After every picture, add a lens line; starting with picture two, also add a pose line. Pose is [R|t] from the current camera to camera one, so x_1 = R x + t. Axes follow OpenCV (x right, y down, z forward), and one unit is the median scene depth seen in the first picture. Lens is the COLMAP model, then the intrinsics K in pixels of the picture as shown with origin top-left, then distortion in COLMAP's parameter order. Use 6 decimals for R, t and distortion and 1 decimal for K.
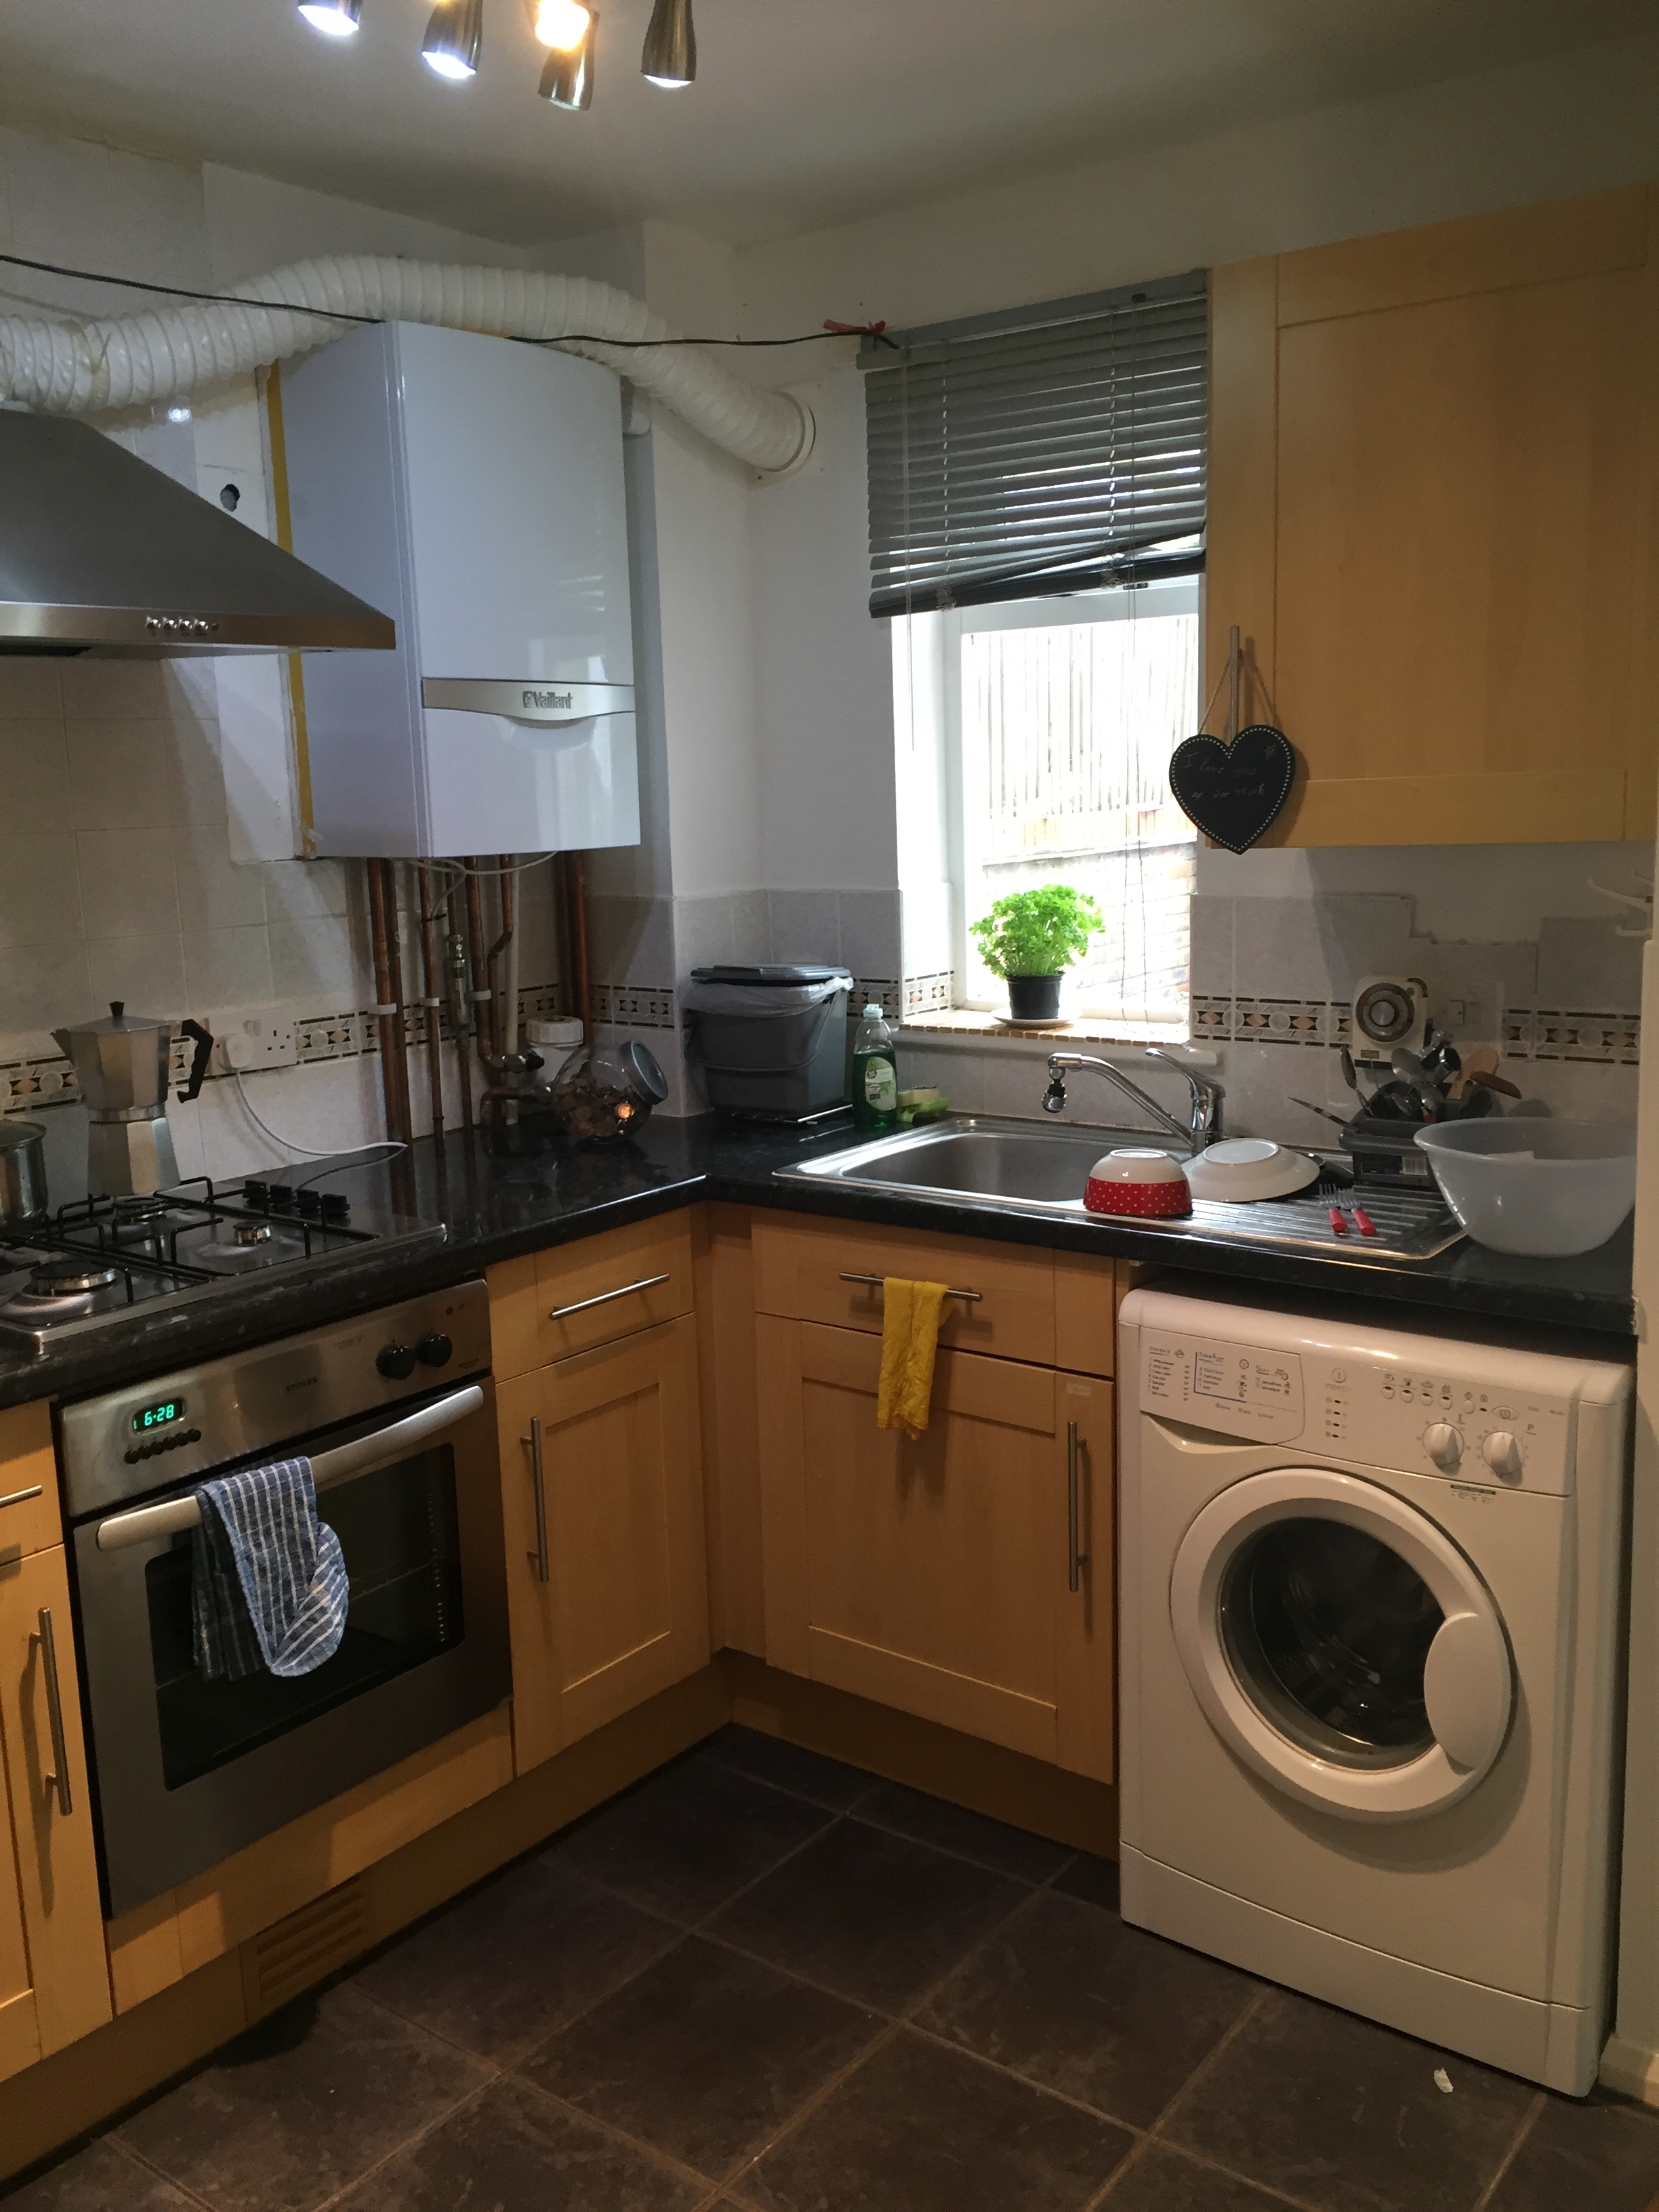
lens RADIAL K [[1867.2, 0, 829.5], [0, 1867.2, 1106.0], [0, 0, 1]] dist [0.080700, -0.106686]
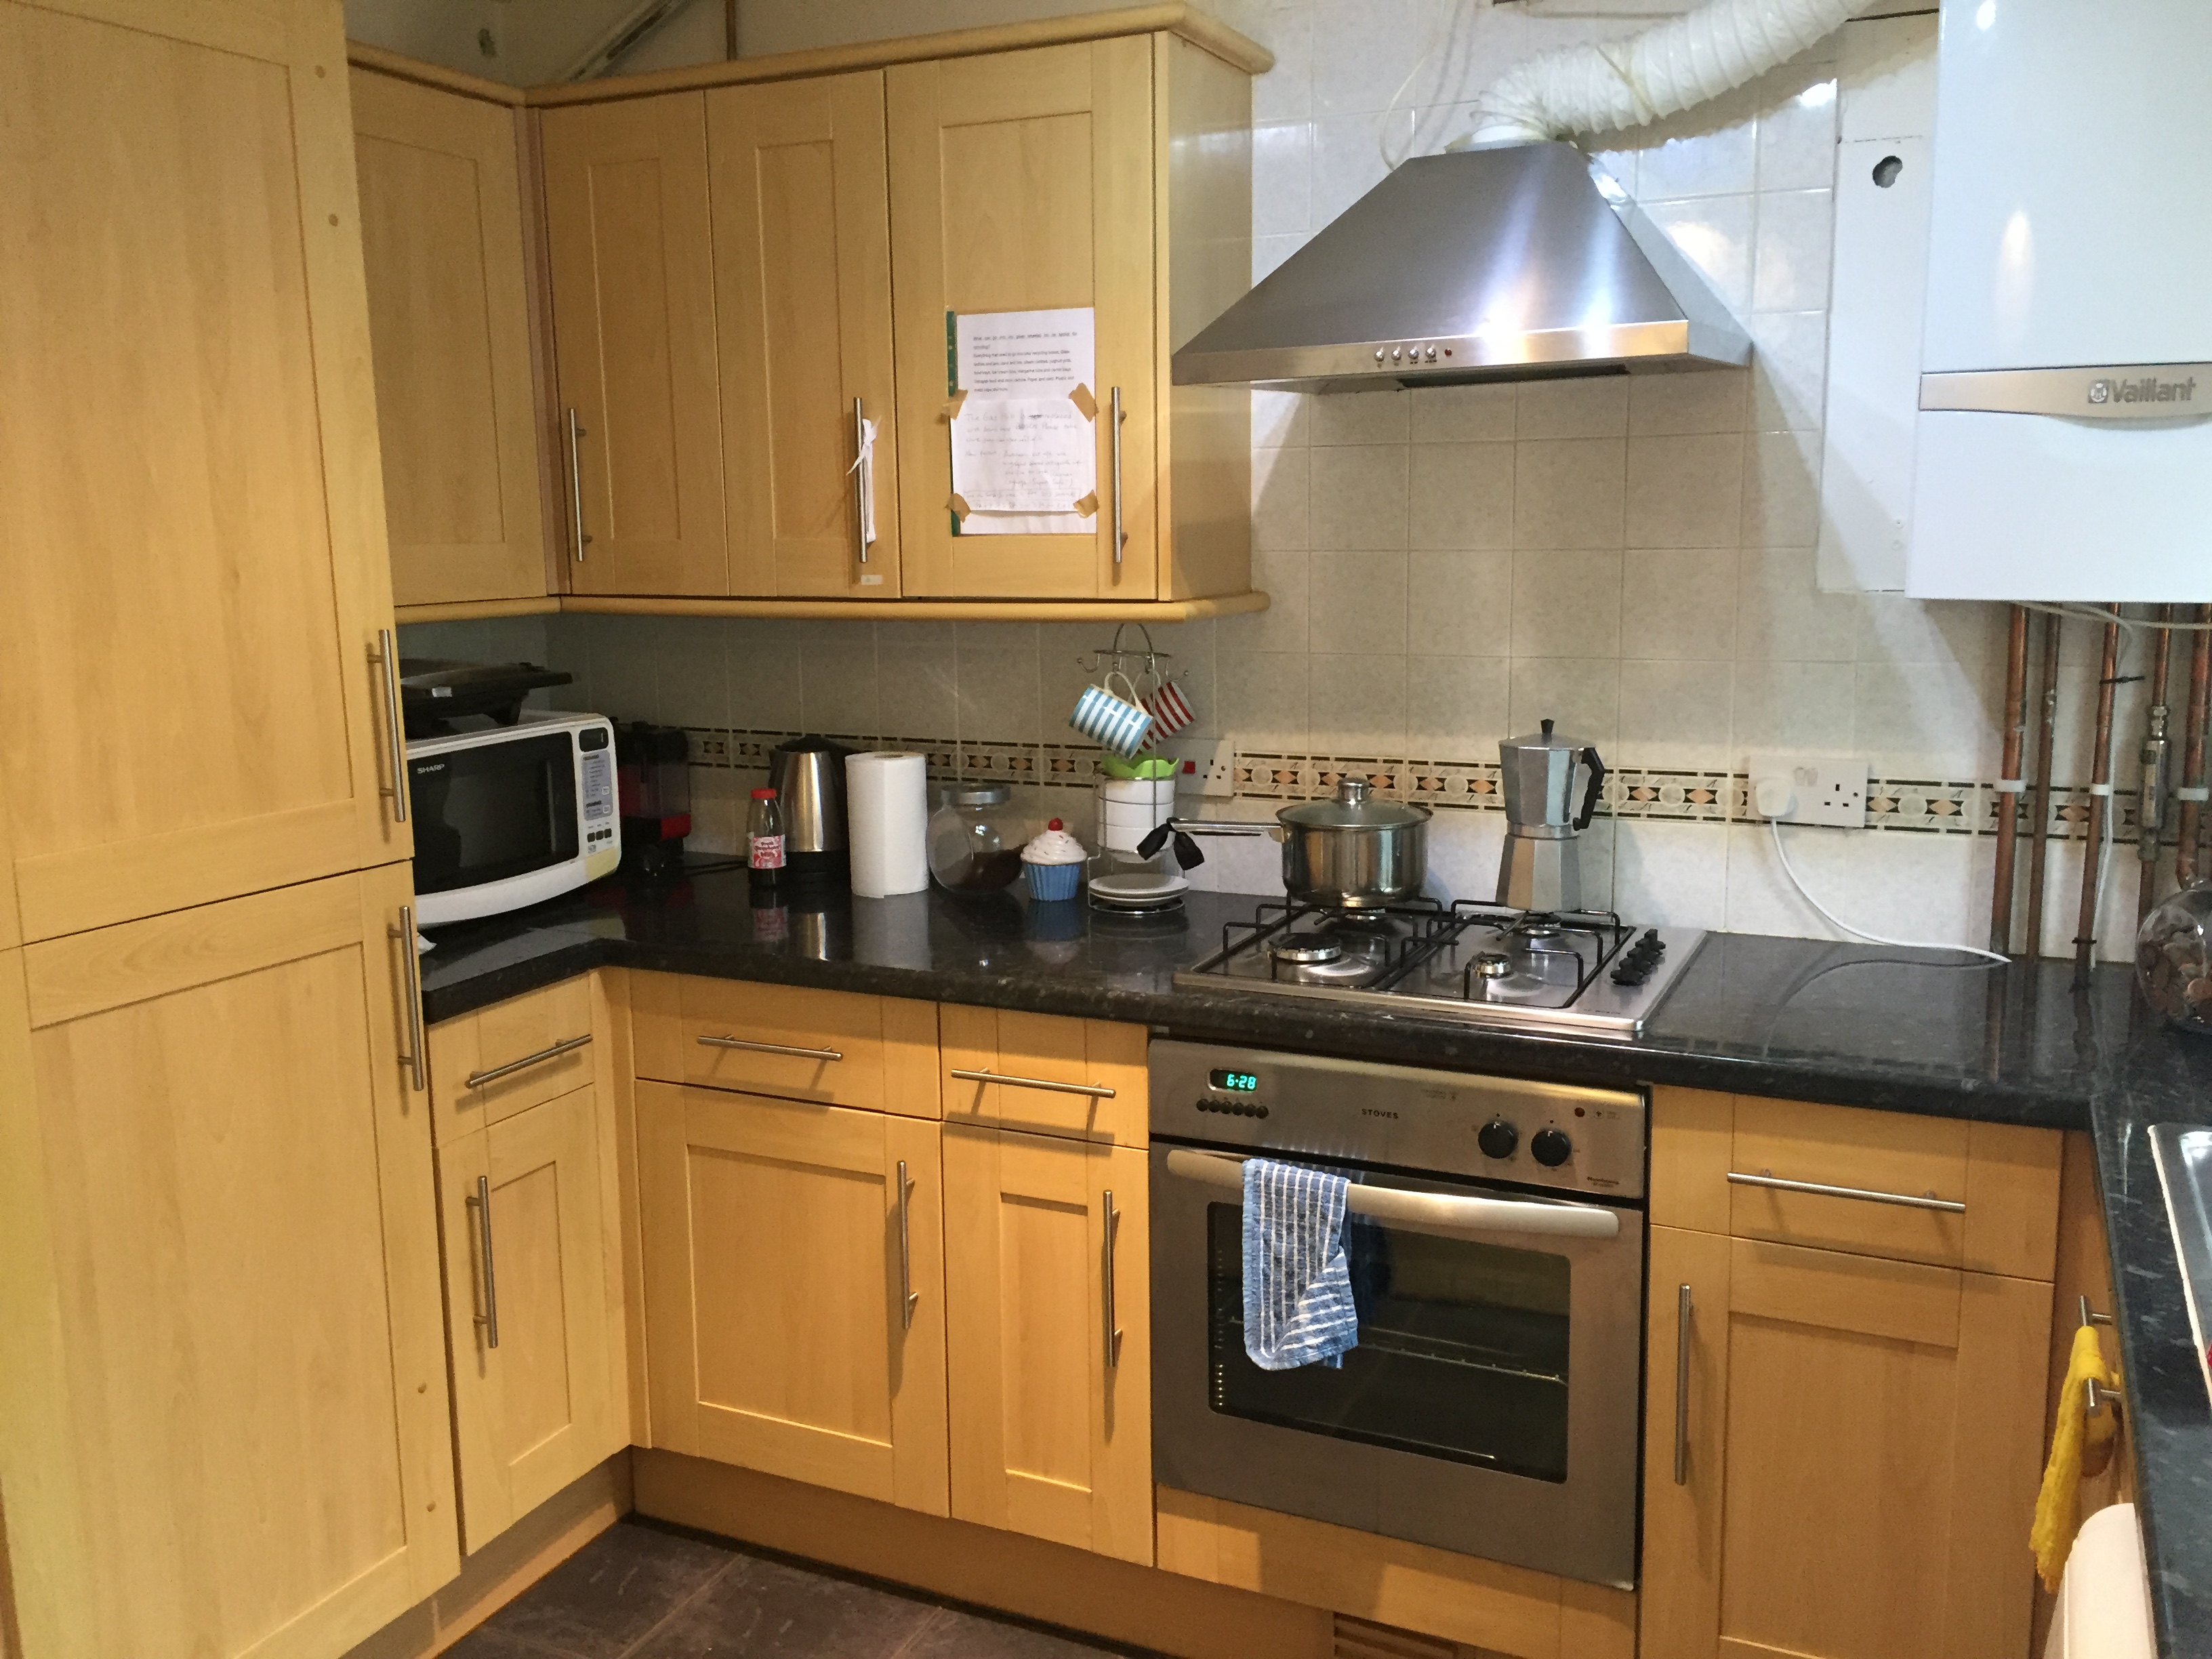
lens RADIAL K [[1867.2, 0, 1106.0], [0, 1867.2, 829.5], [0, 0, 1]] dist [0.080700, -0.106686]
pose [[0.218768, 0.186981, -0.957695, 0.523979], [-0.164825, 0.974446, 0.152600, -0.108277], [0.961755, 0.124468, 0.243997, 0.516361]]
